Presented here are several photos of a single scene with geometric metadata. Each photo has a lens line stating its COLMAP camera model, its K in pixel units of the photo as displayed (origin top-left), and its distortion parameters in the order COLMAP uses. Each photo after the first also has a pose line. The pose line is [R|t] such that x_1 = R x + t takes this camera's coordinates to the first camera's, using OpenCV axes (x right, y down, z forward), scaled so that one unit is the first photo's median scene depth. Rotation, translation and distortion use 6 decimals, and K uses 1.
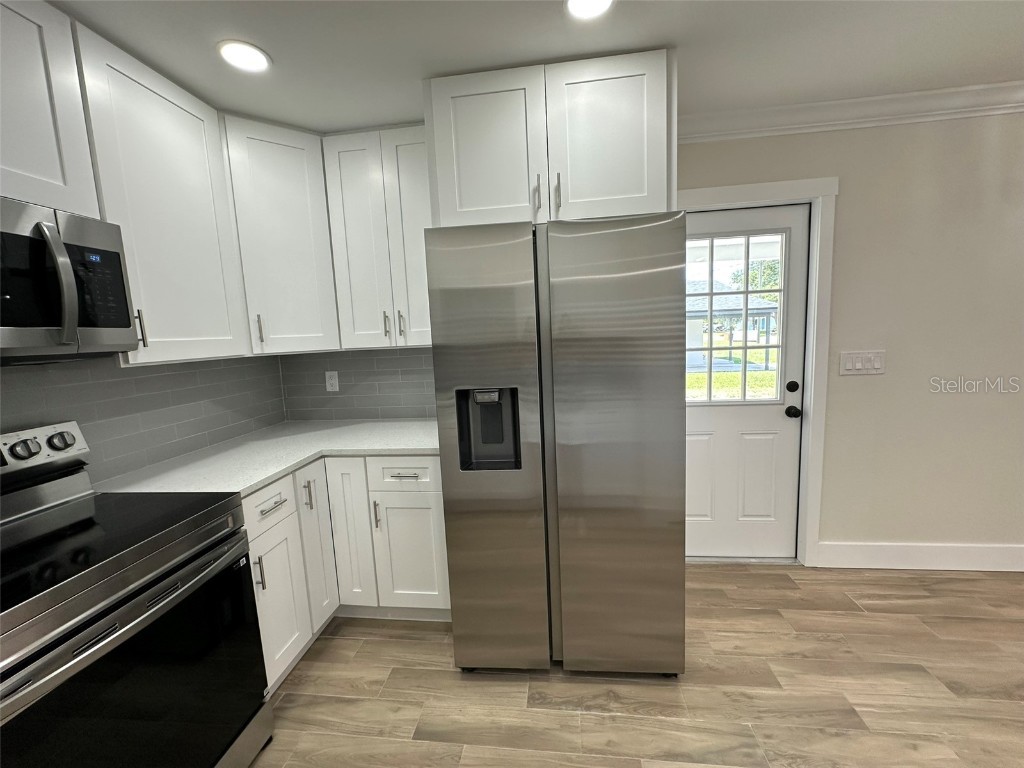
lens RADIAL K [[408.4, 0, 511.8], [0, 408.4, 383.6], [0, 0, 1]] dist [-0.000959, 0.000411]
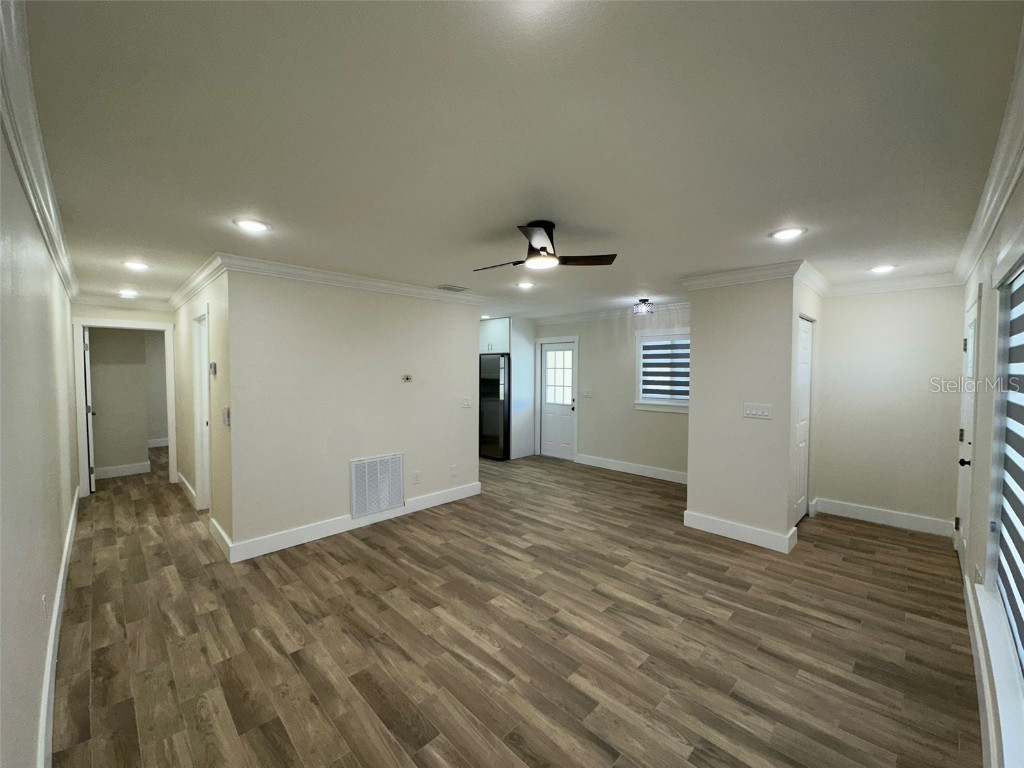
lens RADIAL K [[406.7, 0, 513.2], [0, 406.7, 382.9], [0, 0, 1]] dist [-0.006090, 0.005353]
pose [[0.789383, 0.068677, -0.610048, 2.991199], [-0.115920, 0.992521, -0.038261, 0.065848], [0.602858, 0.100919, 0.791440, -2.302704]]
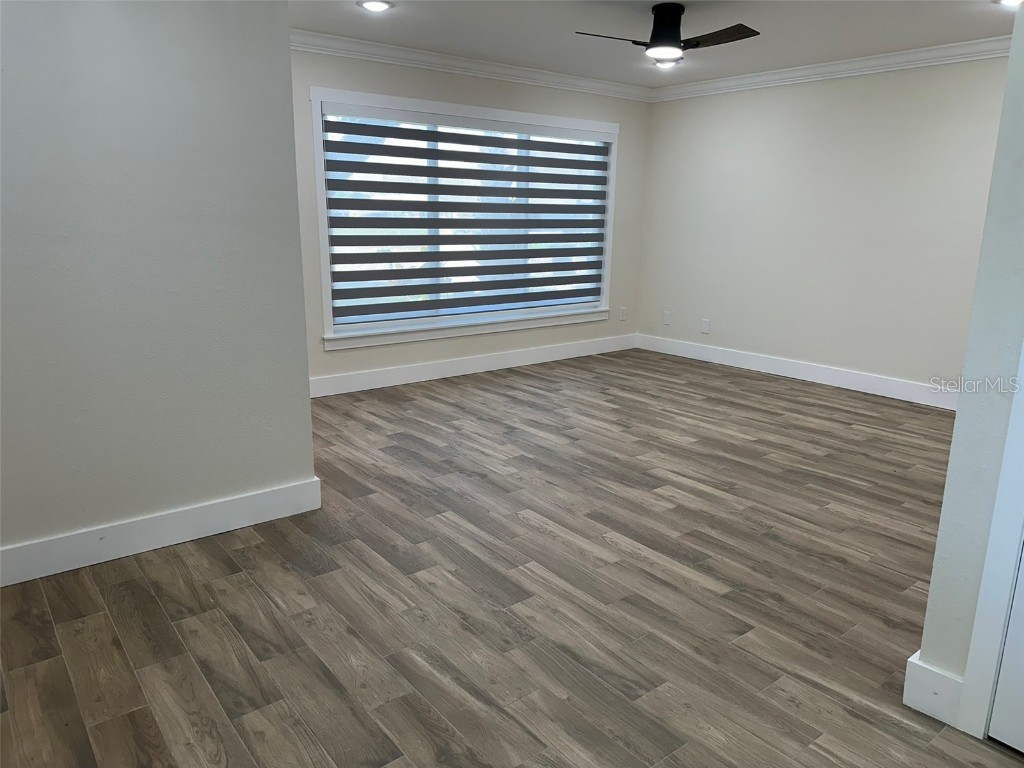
lens RADIAL K [[711.1, 0, 506.2], [0, 711.1, 380.7], [0, 0, 1]] dist [0.122859, -0.195336]
pose [[-0.708571, -0.125515, 0.694387, 0.653468], [0.108216, 0.953084, 0.282703, -0.141178], [-0.697292, 0.275459, -0.661745, 1.224148]]
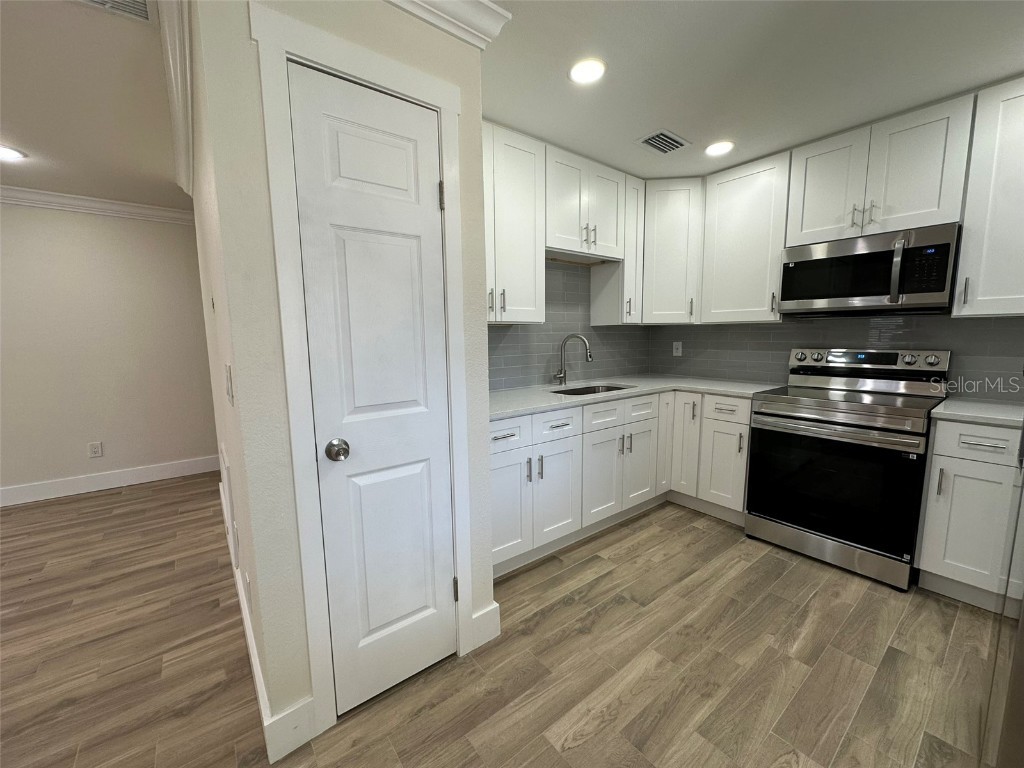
lens RADIAL K [[408.0, 0, 512.4], [0, 408.0, 383.5], [0, 0, 1]] dist [-0.004626, 0.000893]
pose [[-0.708102, 0.139409, -0.692212, 1.068959], [-0.043299, 0.969899, 0.239627, -0.077686], [0.704782, 0.199653, -0.680751, 0.771428]]
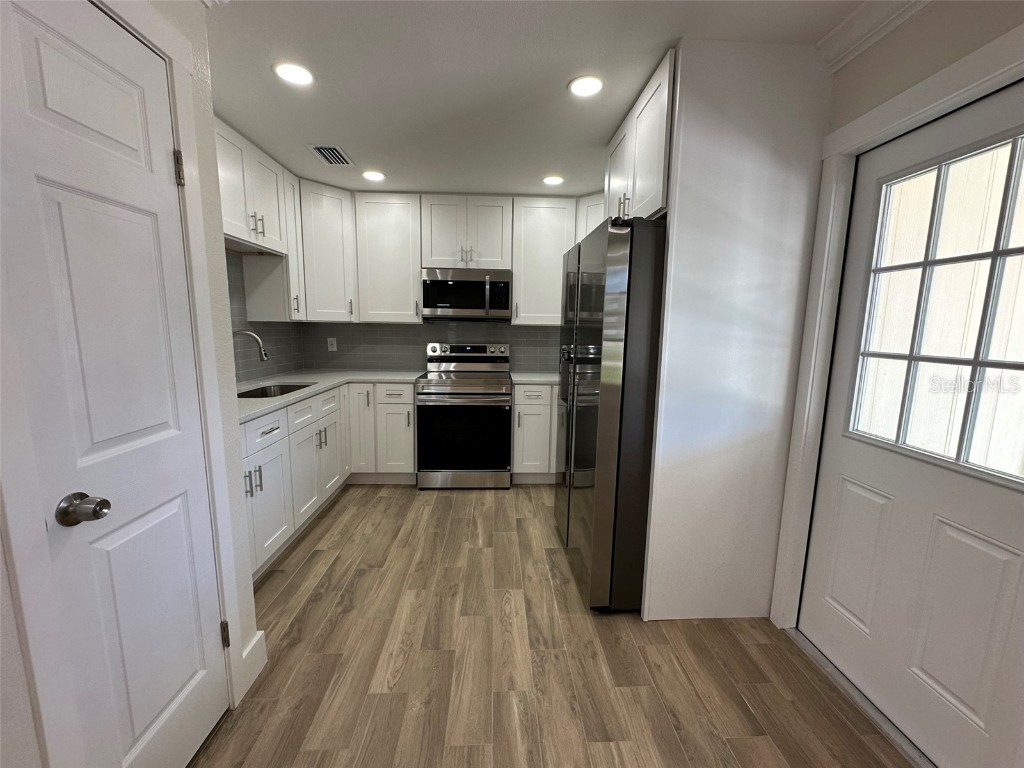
lens RADIAL K [[408.0, 0, 512.4], [0, 408.0, 383.5], [0, 0, 1]] dist [-0.004626, 0.000893]
pose [[0.162987, 0.187238, -0.968699, 1.369722], [-0.145513, 0.975652, 0.164099, -0.086557], [0.975839, 0.114212, 0.186264, 0.469351]]
